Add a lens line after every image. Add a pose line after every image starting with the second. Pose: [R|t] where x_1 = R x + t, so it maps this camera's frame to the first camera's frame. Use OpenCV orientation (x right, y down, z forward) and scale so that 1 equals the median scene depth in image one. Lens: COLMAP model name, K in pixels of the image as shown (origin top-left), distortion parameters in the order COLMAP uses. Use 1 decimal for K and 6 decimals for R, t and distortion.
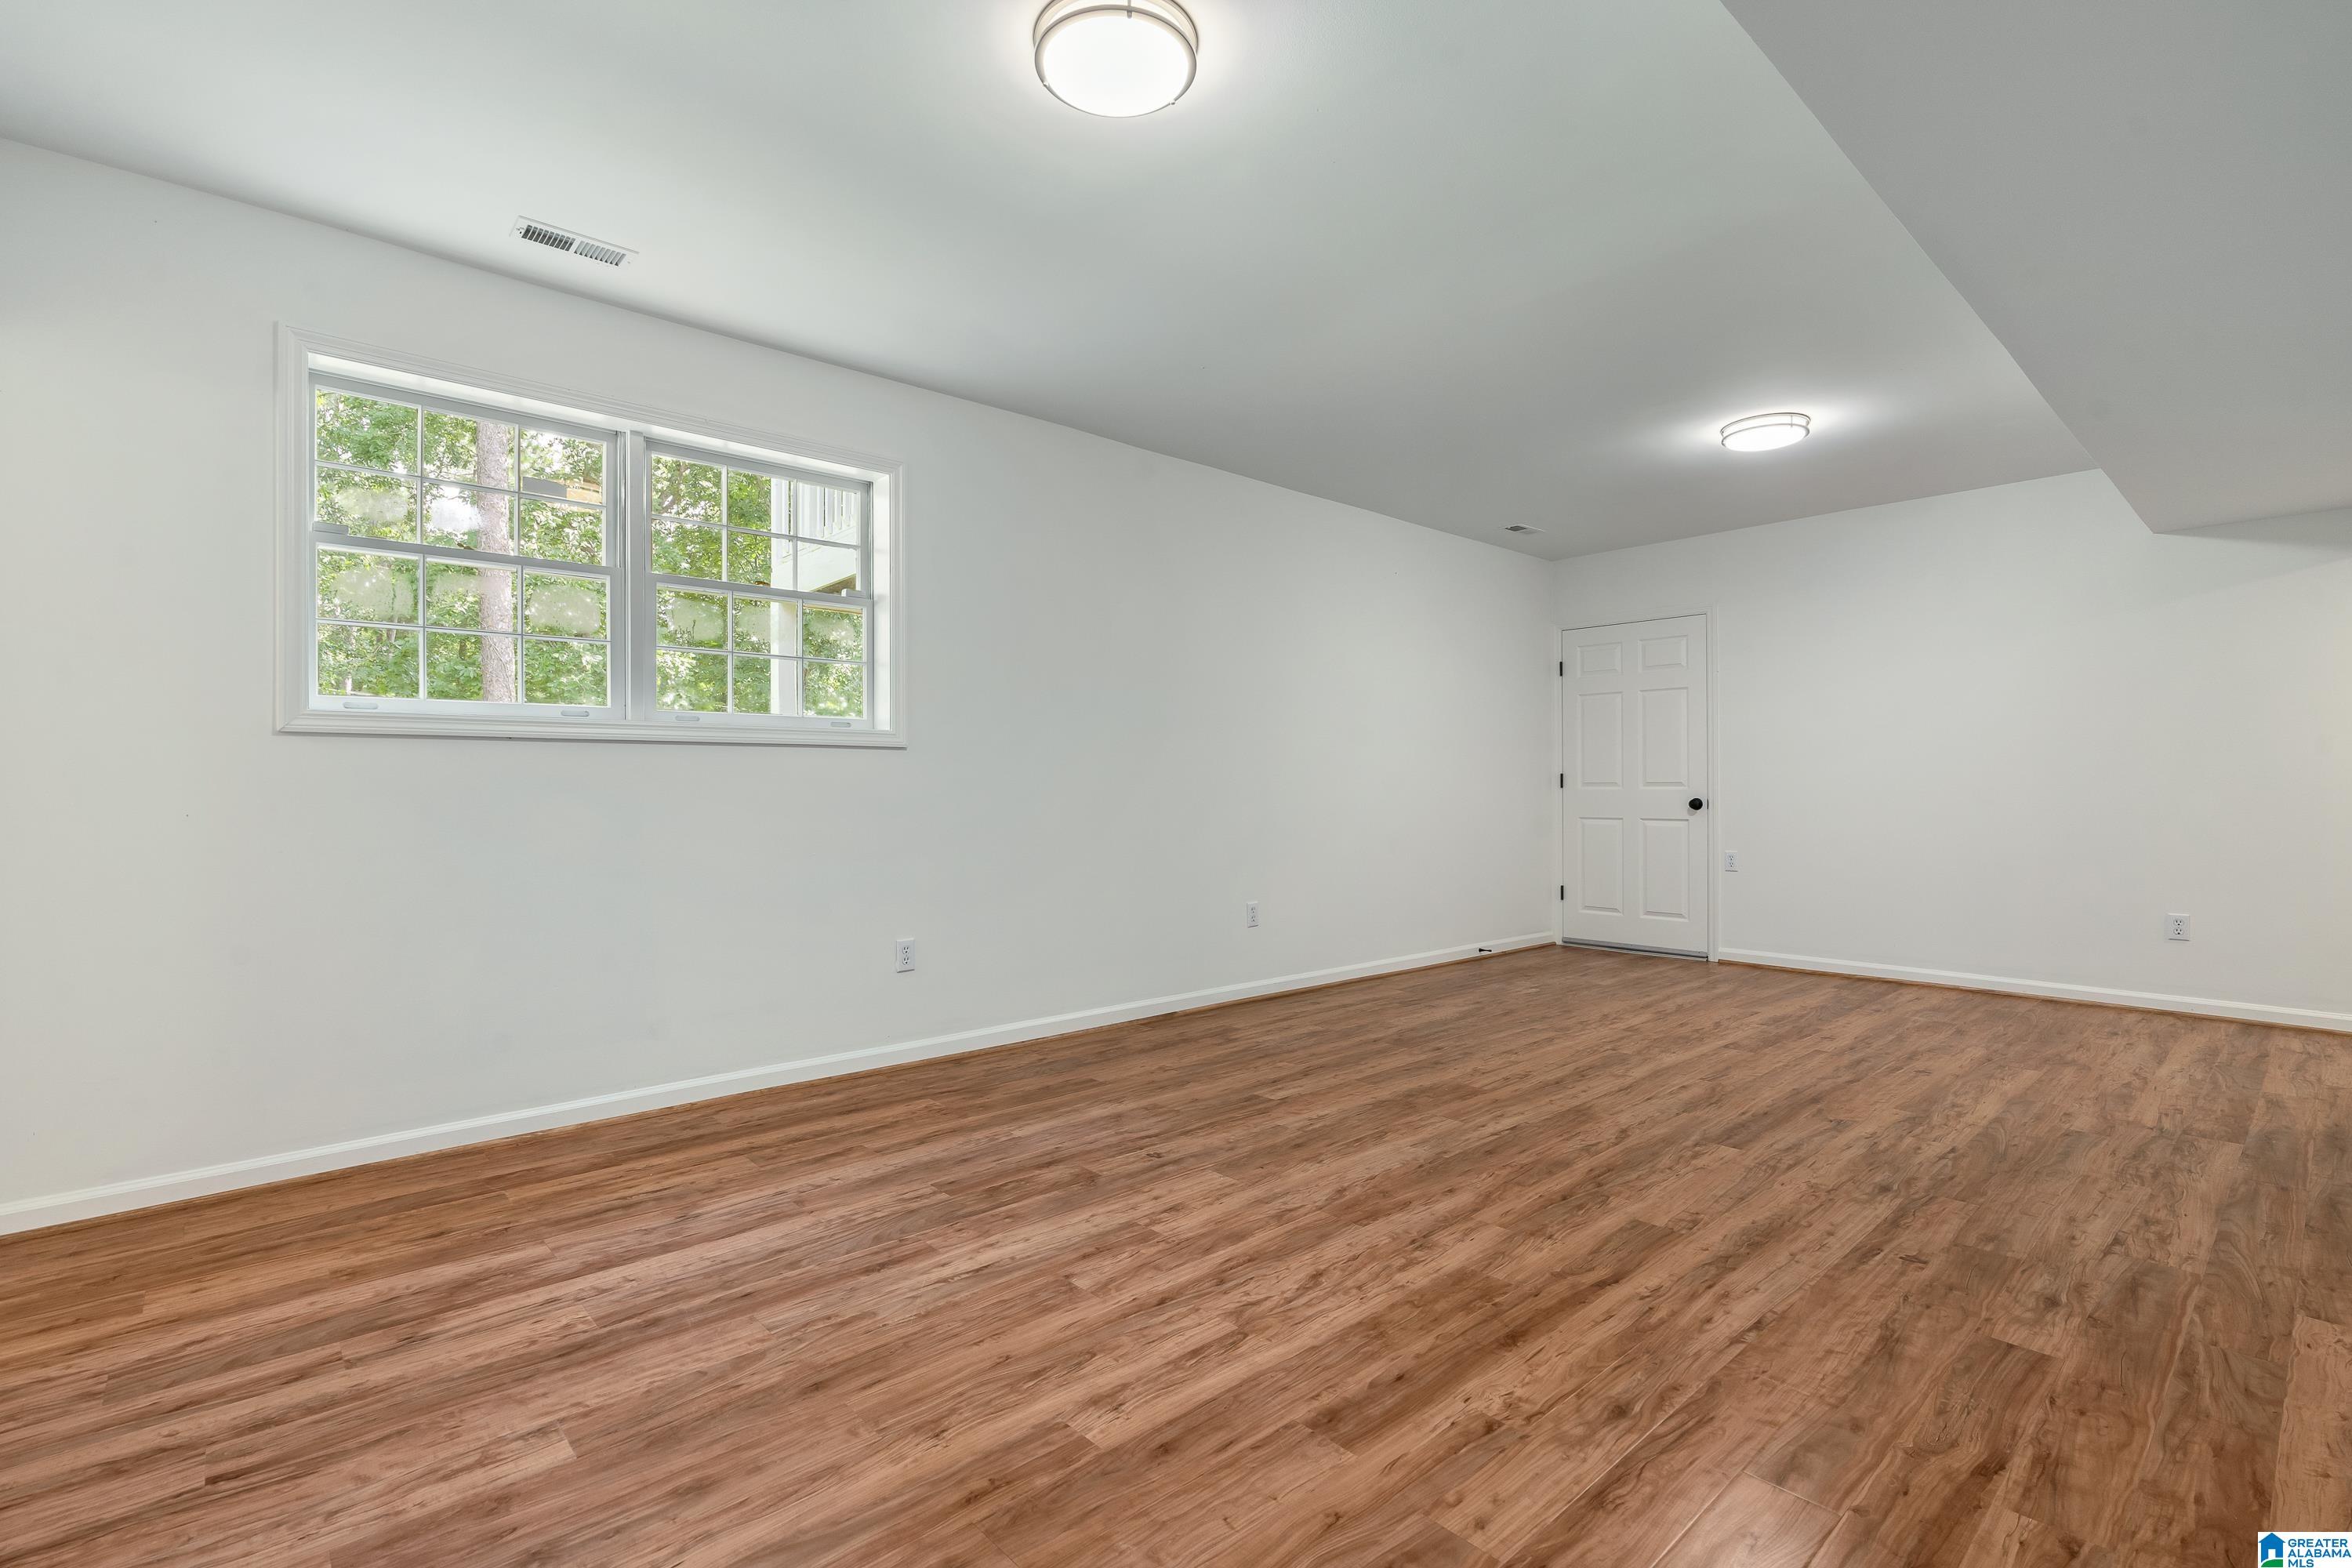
lens RADIAL K [[1066.3, 0, 1167.1], [0, 1066.3, 779.6], [0, 0, 1]] dist [-0.003716, -0.000425]
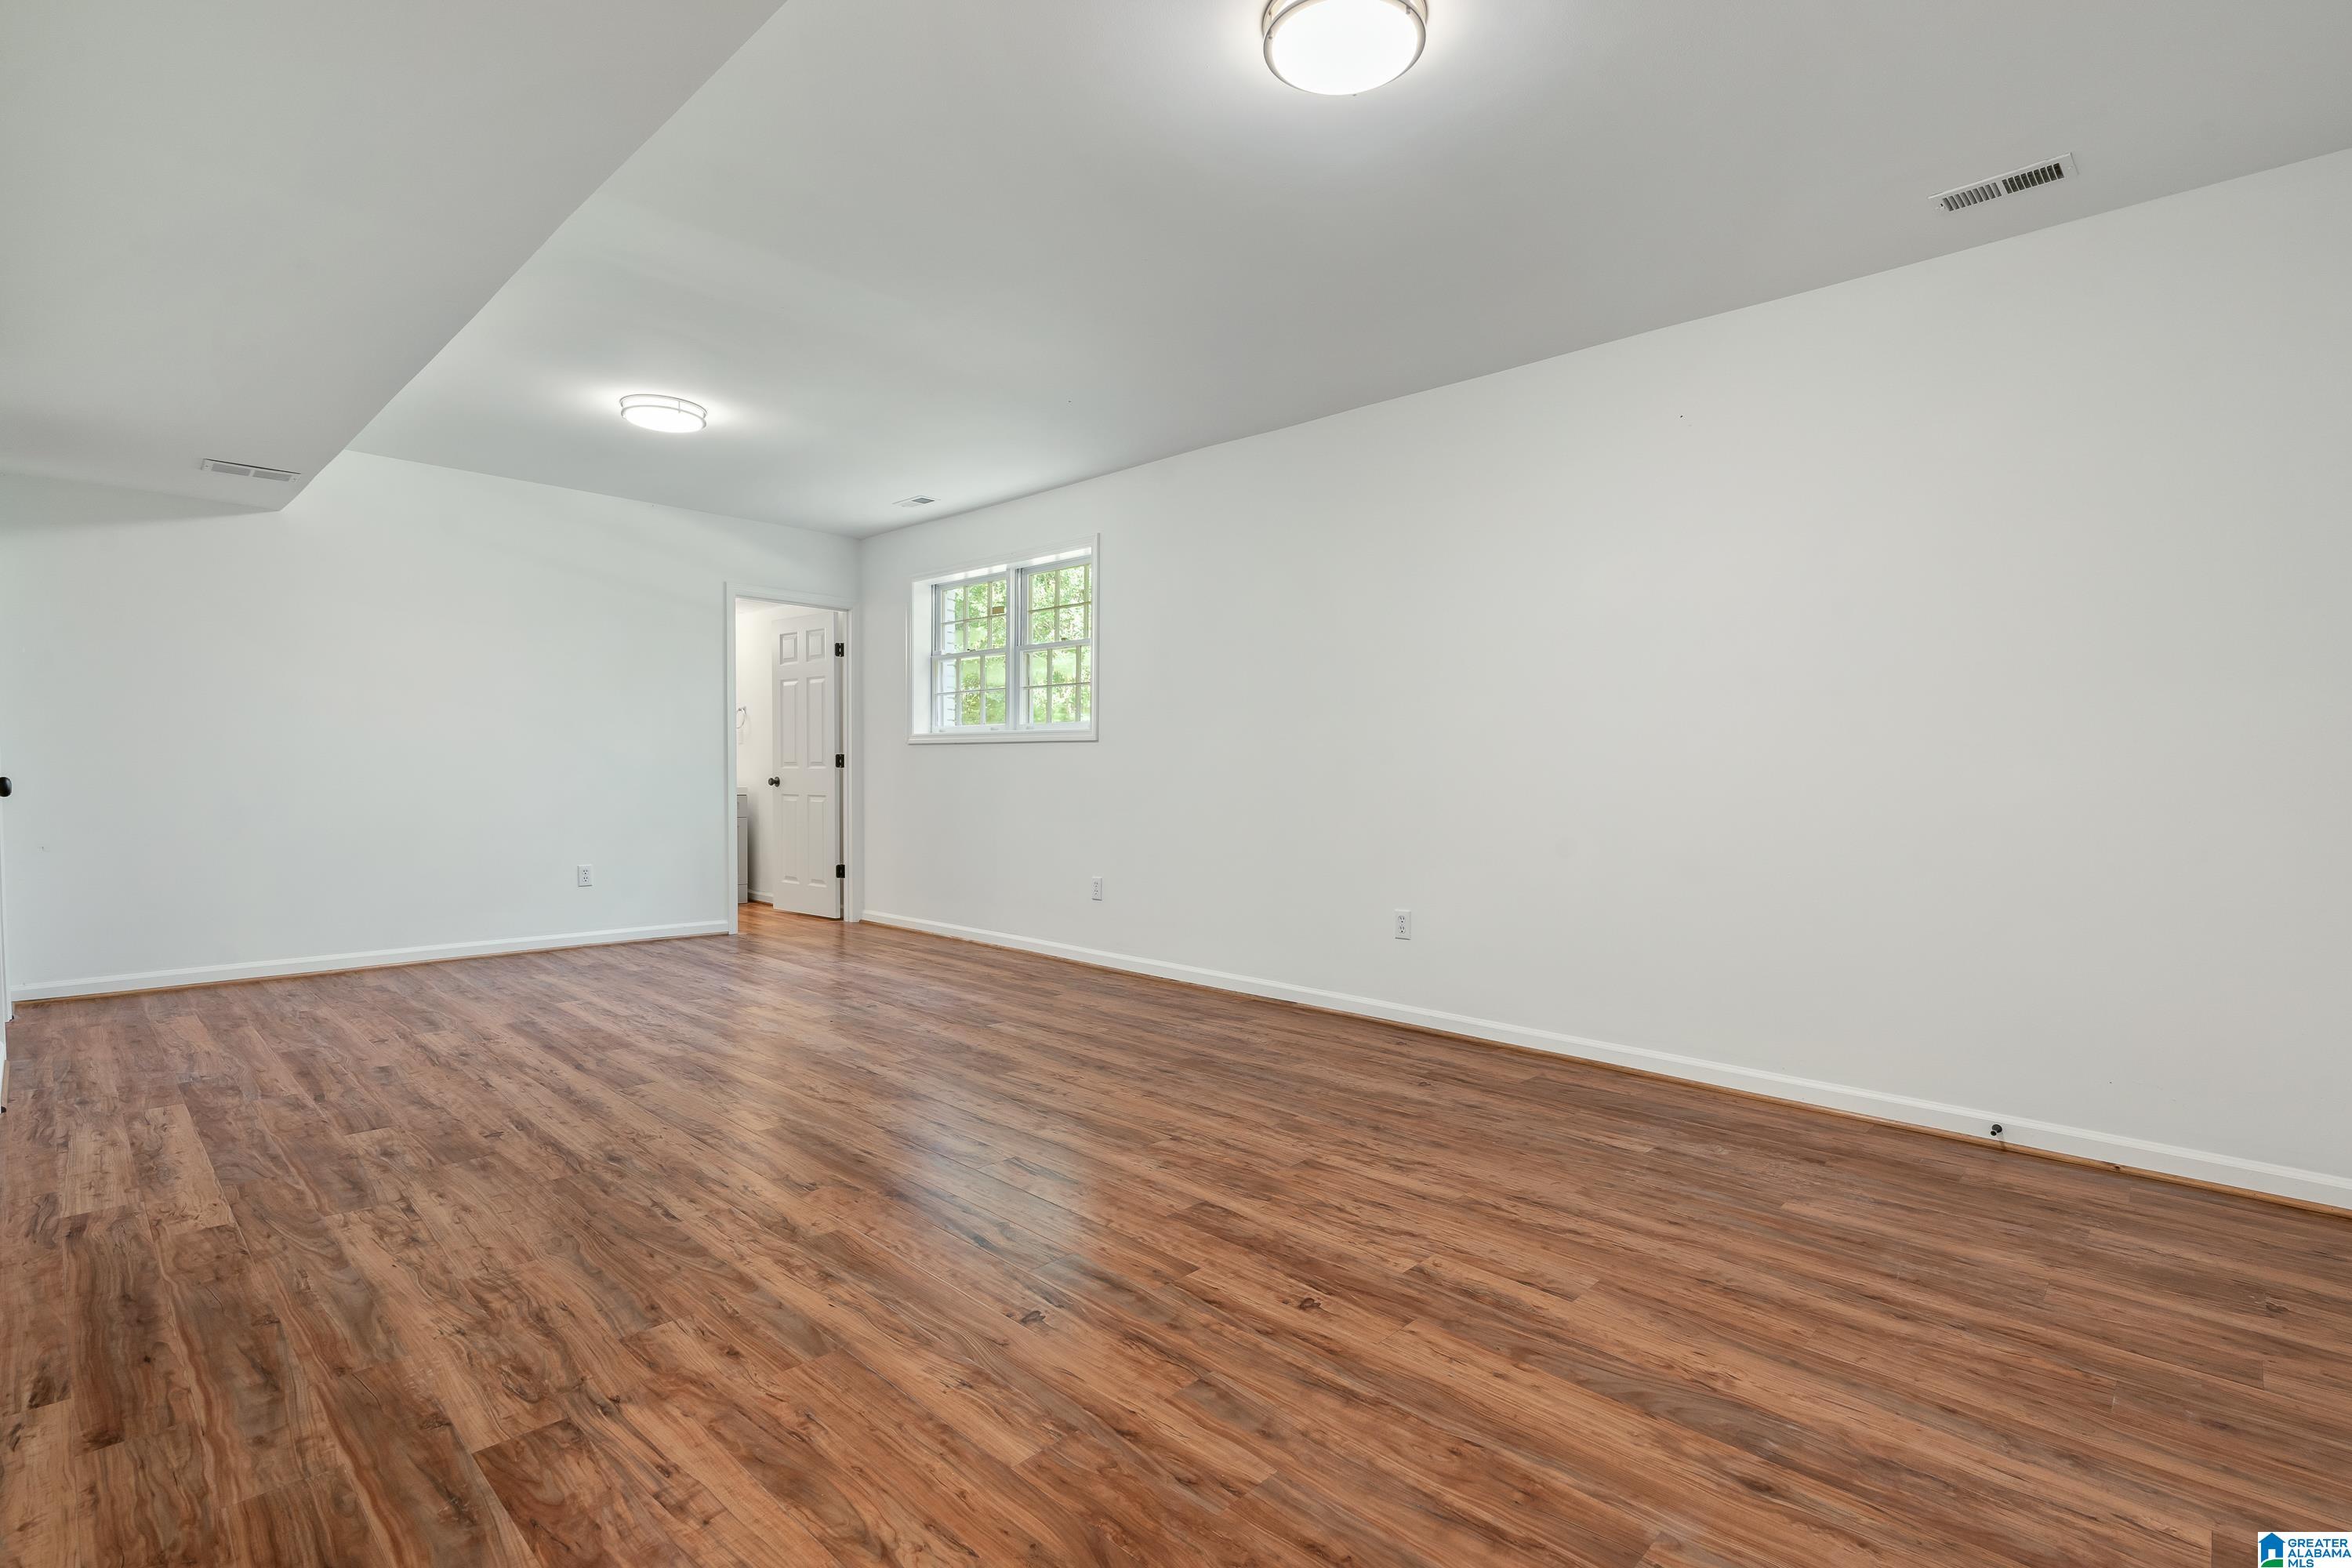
lens RADIAL K [[1066.3, 0, 1173.0], [0, 1066.3, 800.0], [0, 0, 1]] dist [-0.003716, -0.000425]
pose [[0.090824, 0.030021, -0.995414, 1.957241], [-0.002483, 0.999549, 0.029920, 0.010636], [0.995864, -0.000246, 0.090858, 1.631034]]
